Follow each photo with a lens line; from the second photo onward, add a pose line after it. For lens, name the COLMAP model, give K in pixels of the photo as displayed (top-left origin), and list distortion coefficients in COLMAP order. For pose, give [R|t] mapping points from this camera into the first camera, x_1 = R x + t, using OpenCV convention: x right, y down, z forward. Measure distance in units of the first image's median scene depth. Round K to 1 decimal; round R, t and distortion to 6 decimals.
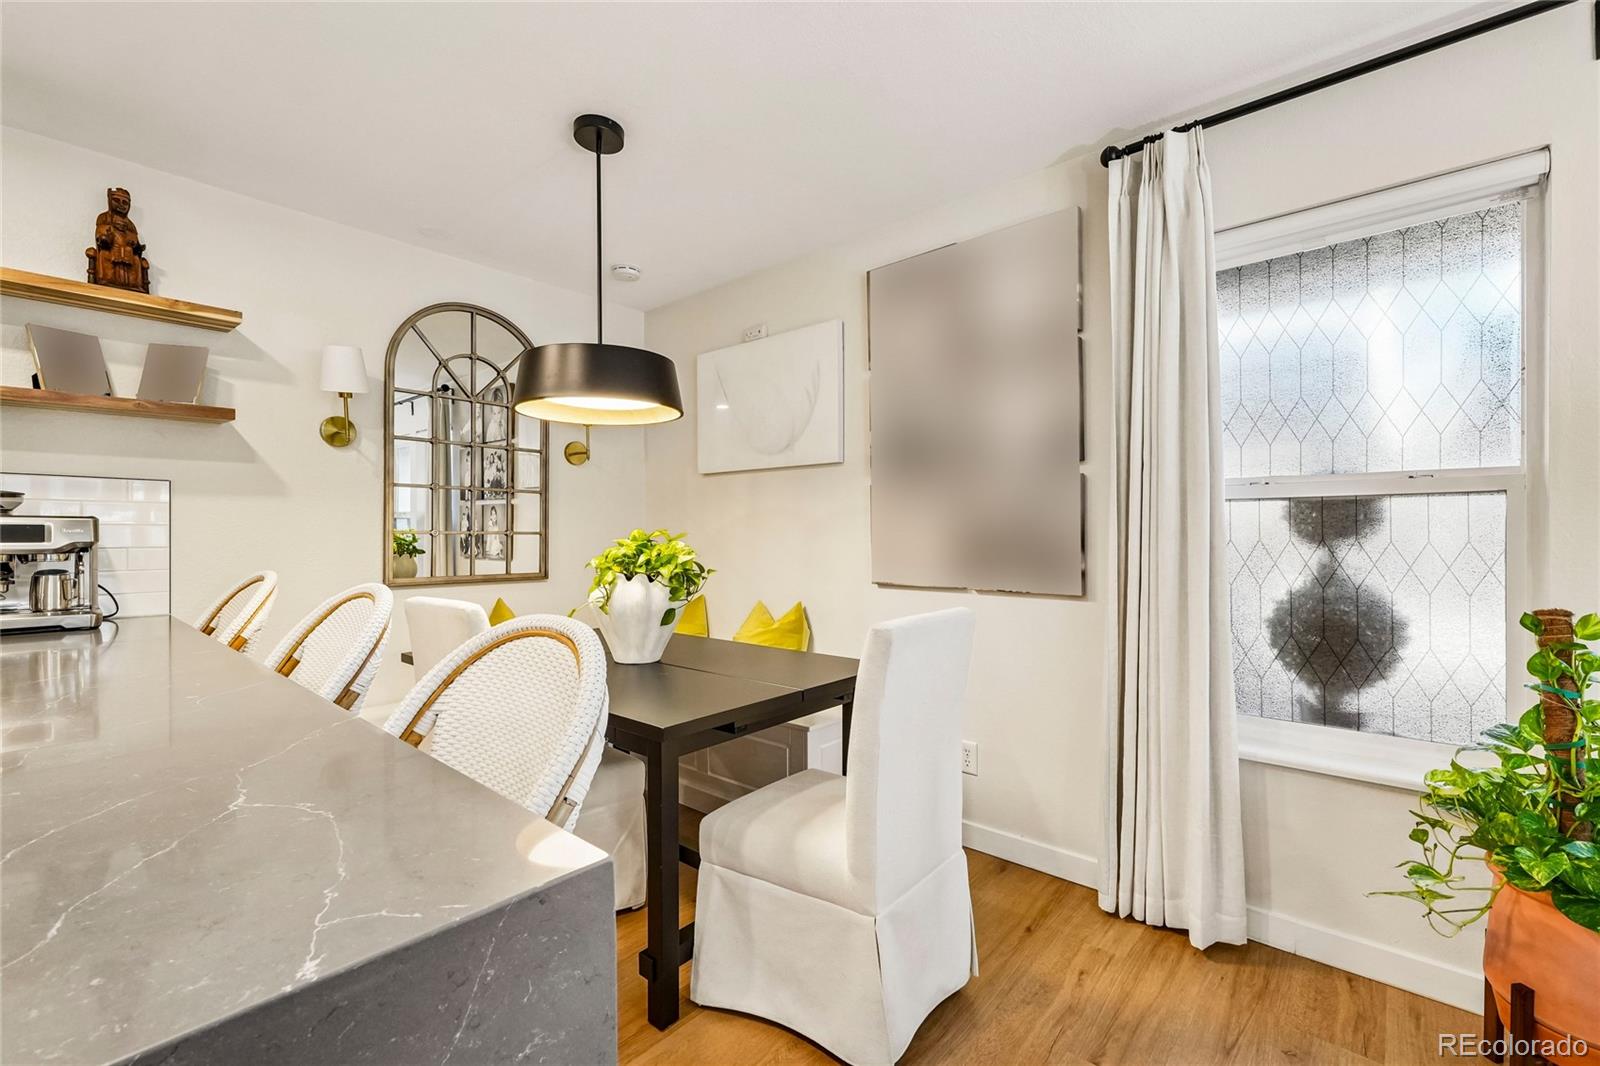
lens RADIAL K [[679.1, 0, 804.3], [0, 679.1, 534.1], [0, 0, 1]] dist [-0.001409, 0.001919]
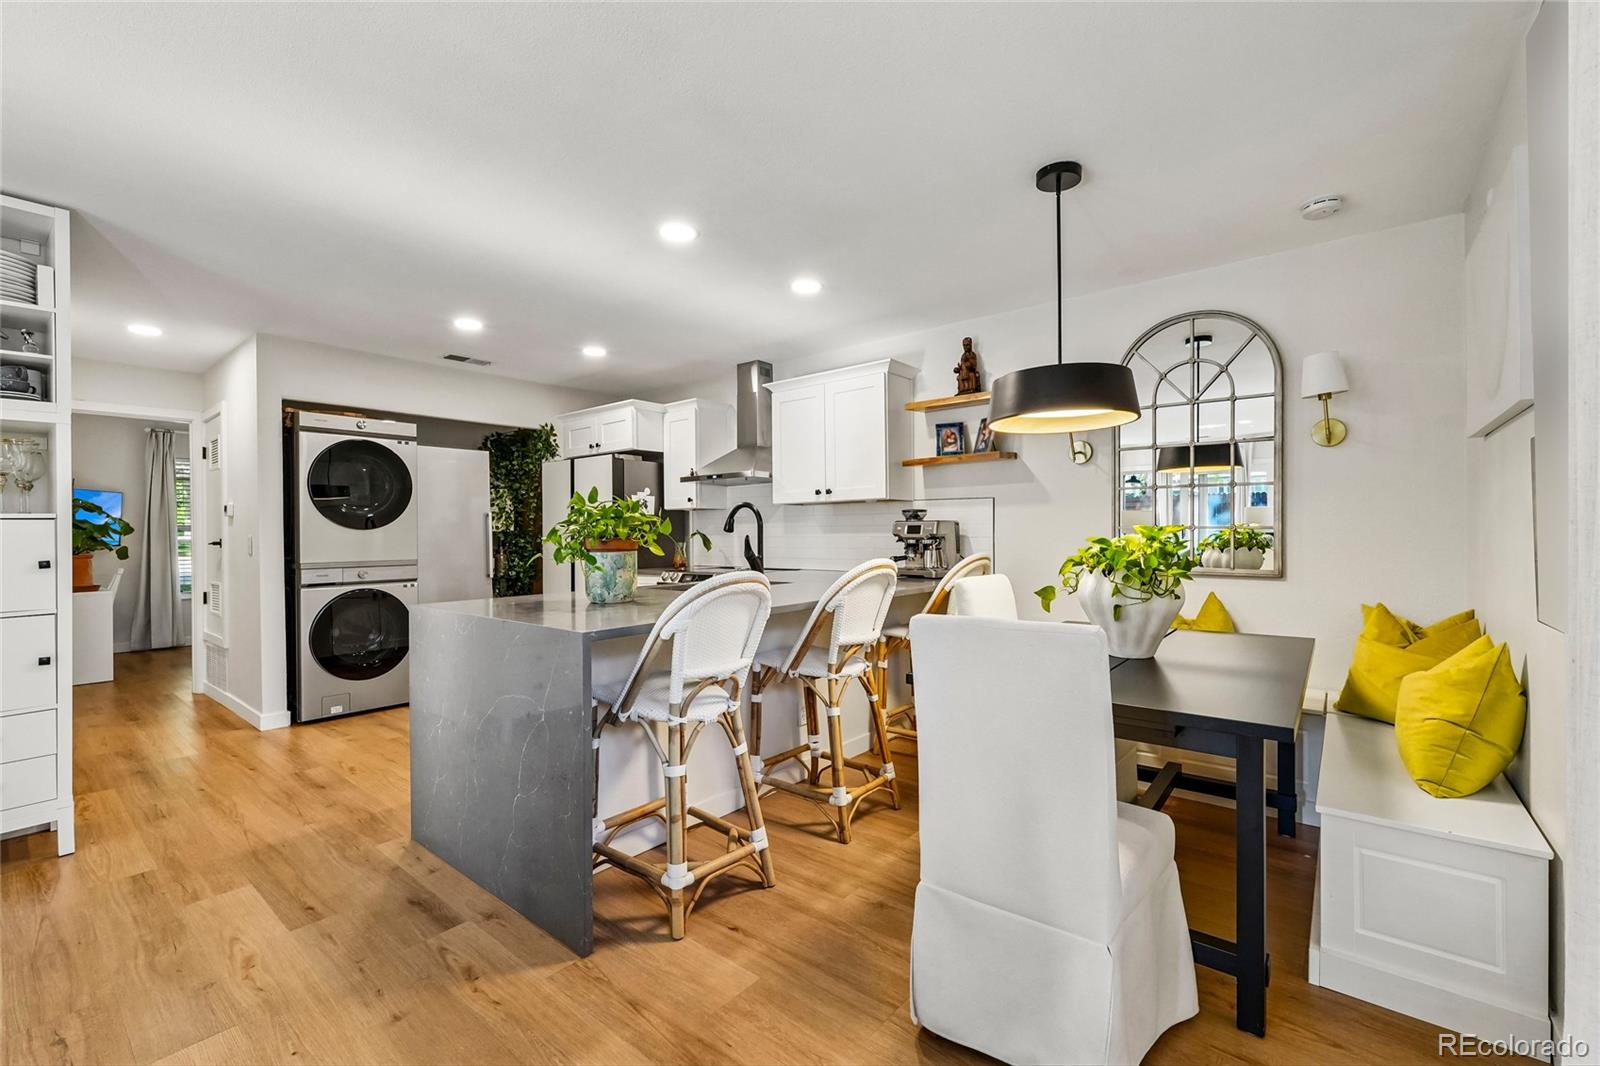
lens RADIAL K [[679.1, 0, 804.3], [0, 679.1, 534.1], [0, 0, 1]] dist [-0.001409, 0.001919]
pose [[0.027885, 0.006634, -0.999589, 0.834635], [0.005352, 0.999963, 0.006786, -0.003364], [0.999597, -0.005539, 0.027848, 0.552825]]
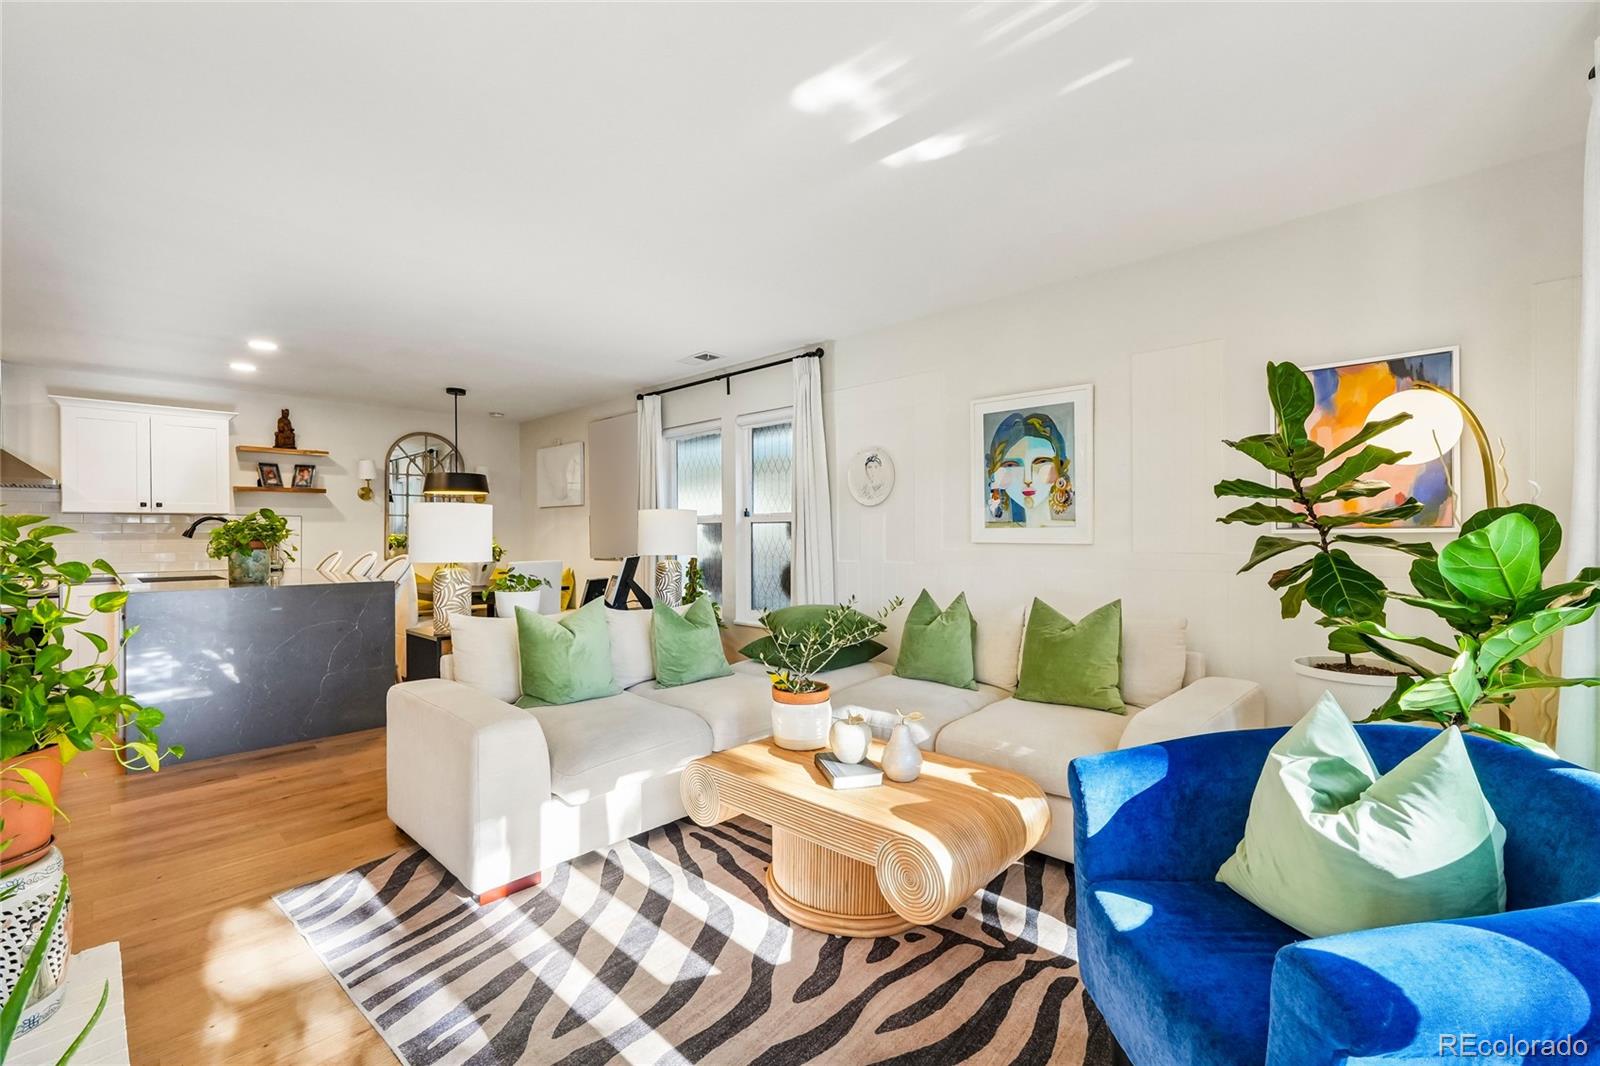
lens RADIAL K [[679.1, 0, 804.3], [0, 679.1, 534.1], [0, 0, 1]] dist [-0.001409, 0.001919]
pose [[0.998999, -0.000576, -0.044724, 1.246785], [0.000410, 0.999993, -0.003727, -0.000935], [0.044726, 0.003705, 0.998992, -1.704810]]
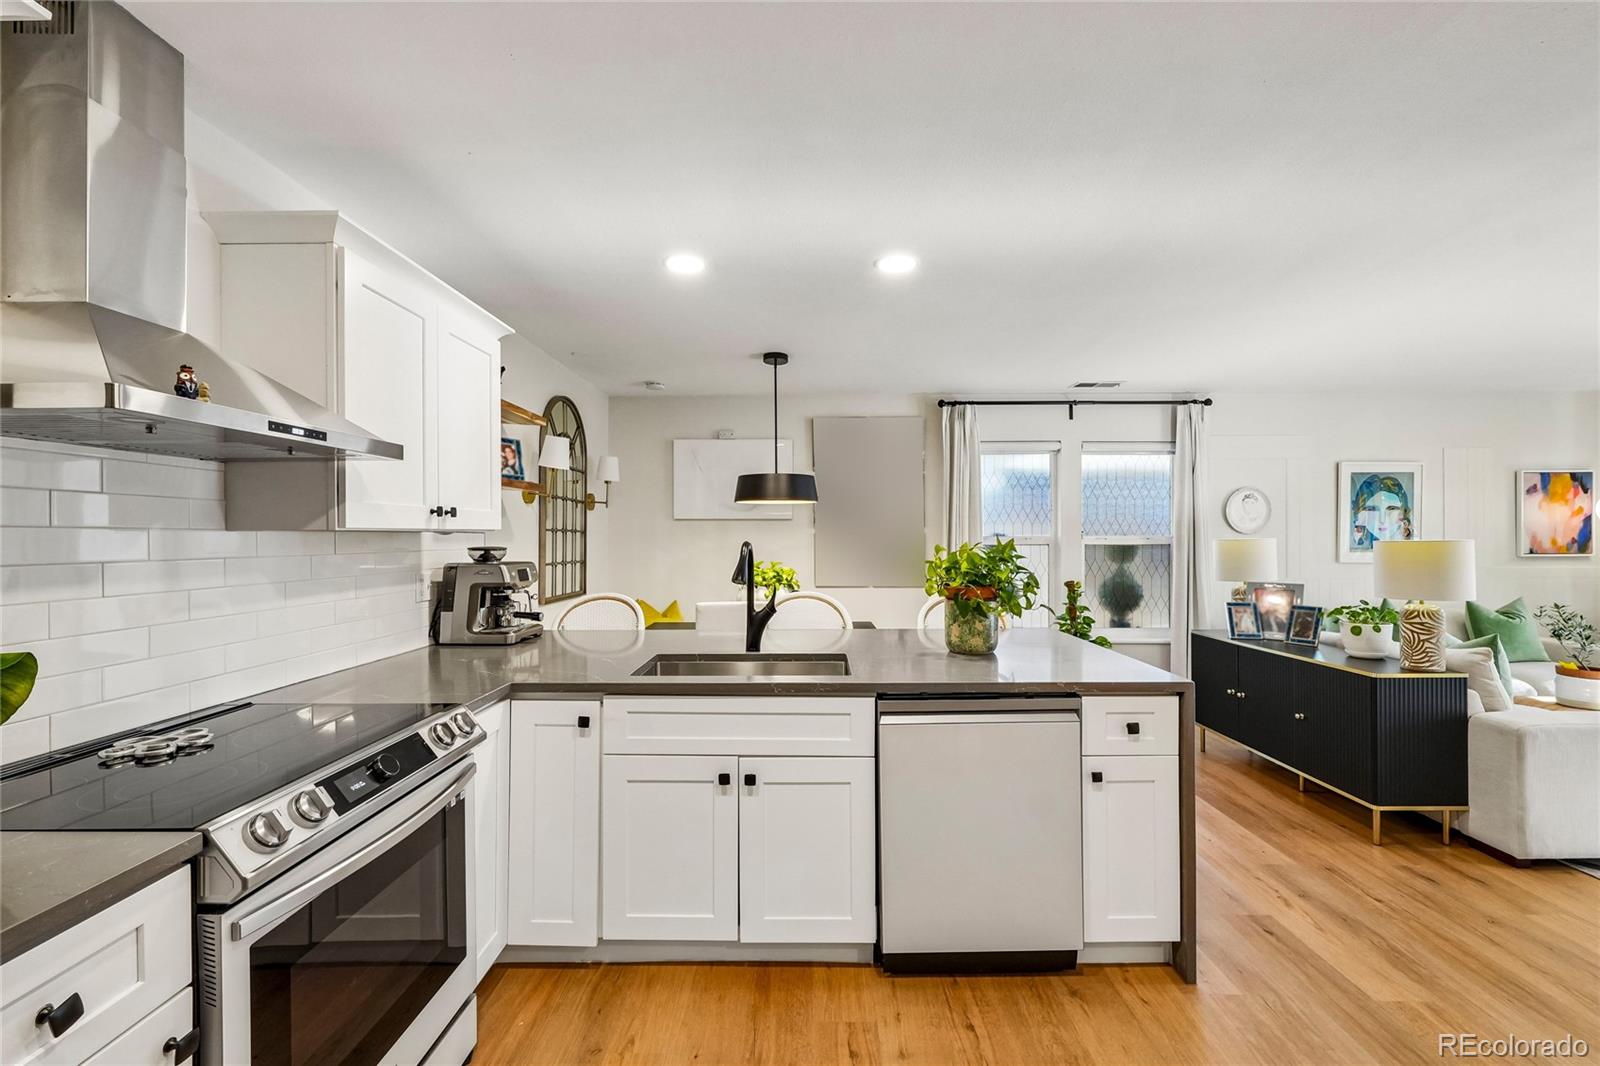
lens RADIAL K [[679.1, 0, 804.3], [0, 679.1, 534.1], [0, 0, 1]] dist [-0.001409, 0.001919]
pose [[0.760011, 0.003299, 0.649901, -1.519655], [0.001232, 0.999978, -0.006517, -0.075338], [-0.649909, 0.005754, 0.759991, -0.529370]]
